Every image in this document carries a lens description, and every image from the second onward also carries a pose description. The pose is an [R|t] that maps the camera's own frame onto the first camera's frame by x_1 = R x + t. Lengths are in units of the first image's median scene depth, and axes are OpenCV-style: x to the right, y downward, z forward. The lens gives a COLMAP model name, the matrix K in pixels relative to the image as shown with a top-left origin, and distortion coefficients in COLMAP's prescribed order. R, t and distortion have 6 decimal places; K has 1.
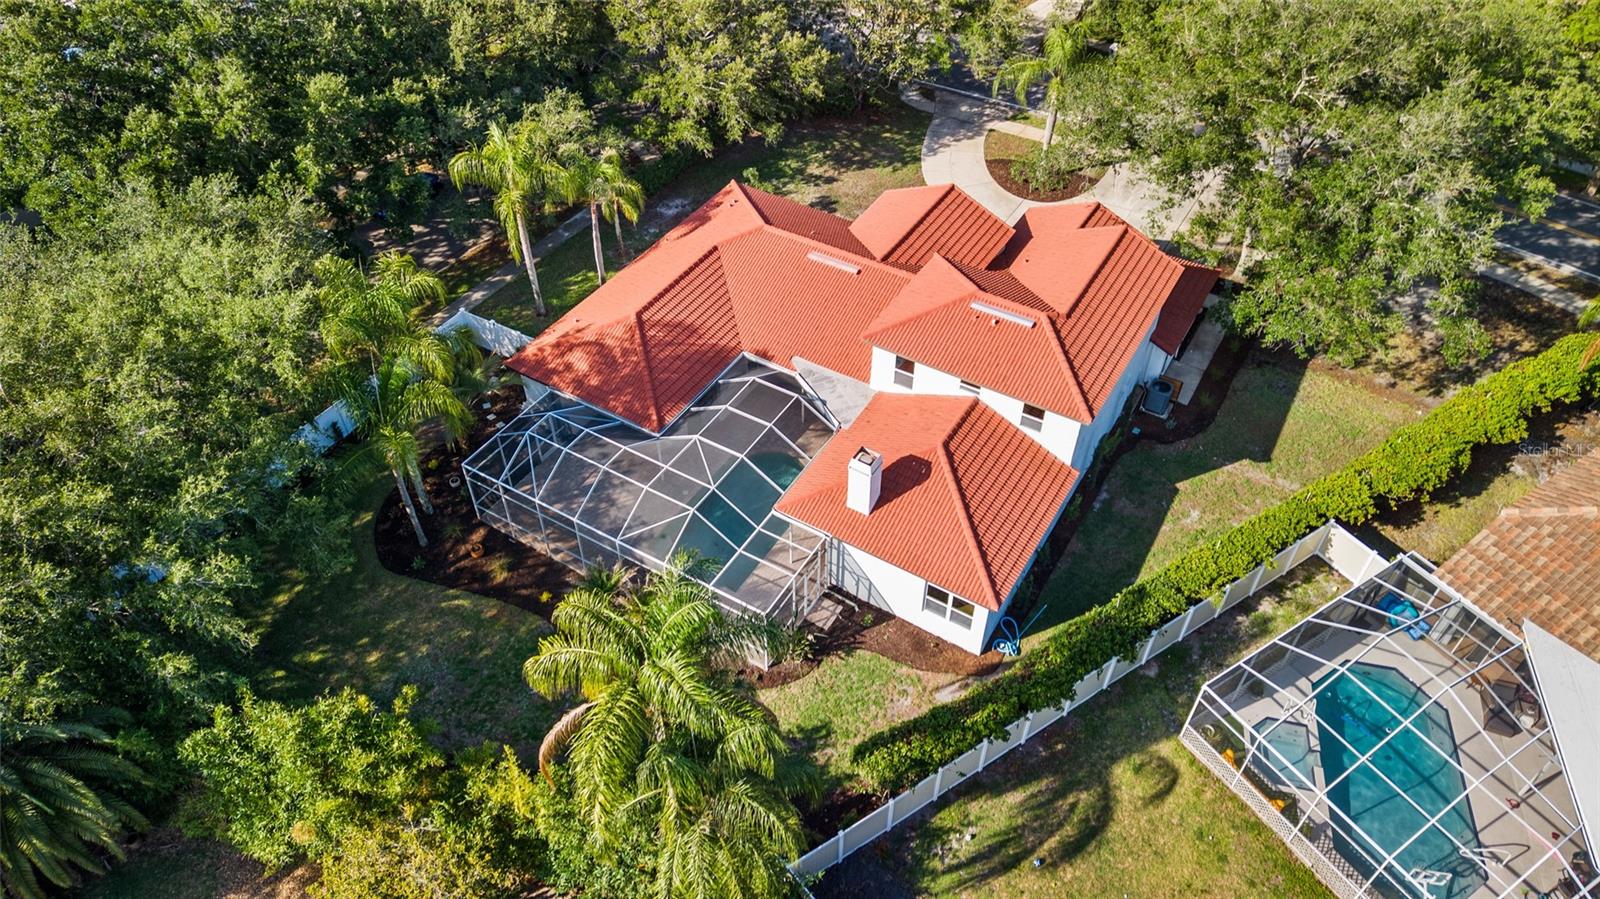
lens RADIAL K [[1029.2, 0, 800.0], [0, 1029.2, 449.5], [0, 0, 1]] dist [0.045874, -0.000318]
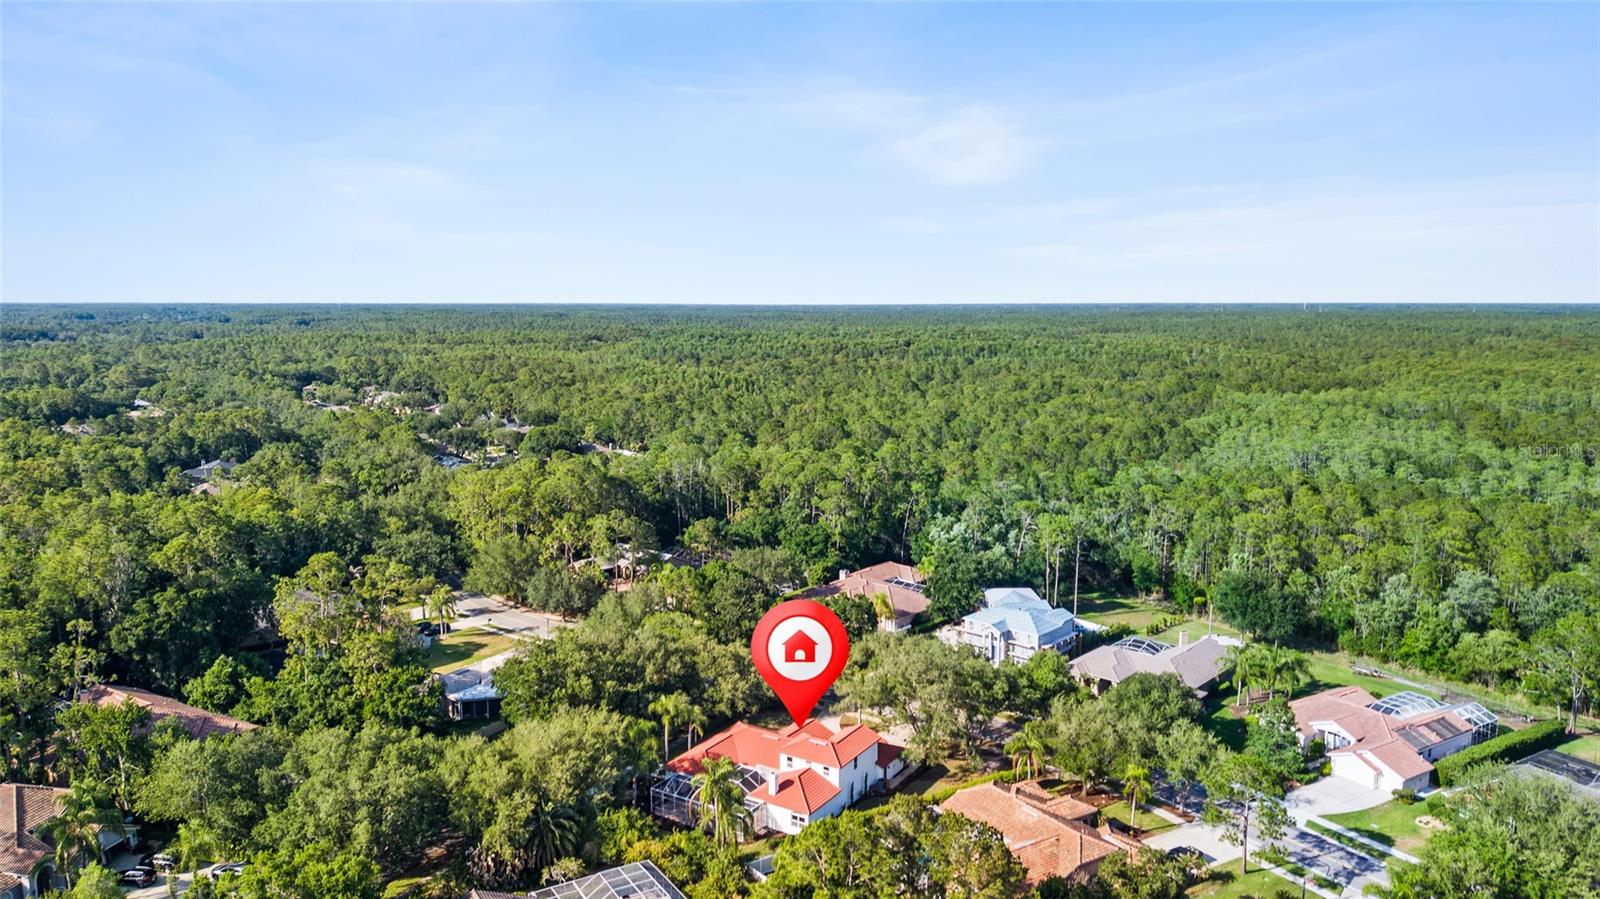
lens RADIAL K [[1029.2, 0, 800.0], [0, 1029.2, 449.5], [0, 0, 1]] dist [0.045874, -0.000318]
pose [[0.999942, 0.006752, -0.008412, 0.120324], [-0.010502, 0.787359, -0.616405, 0.894362], [0.002462, 0.616458, 0.787384, -1.671114]]
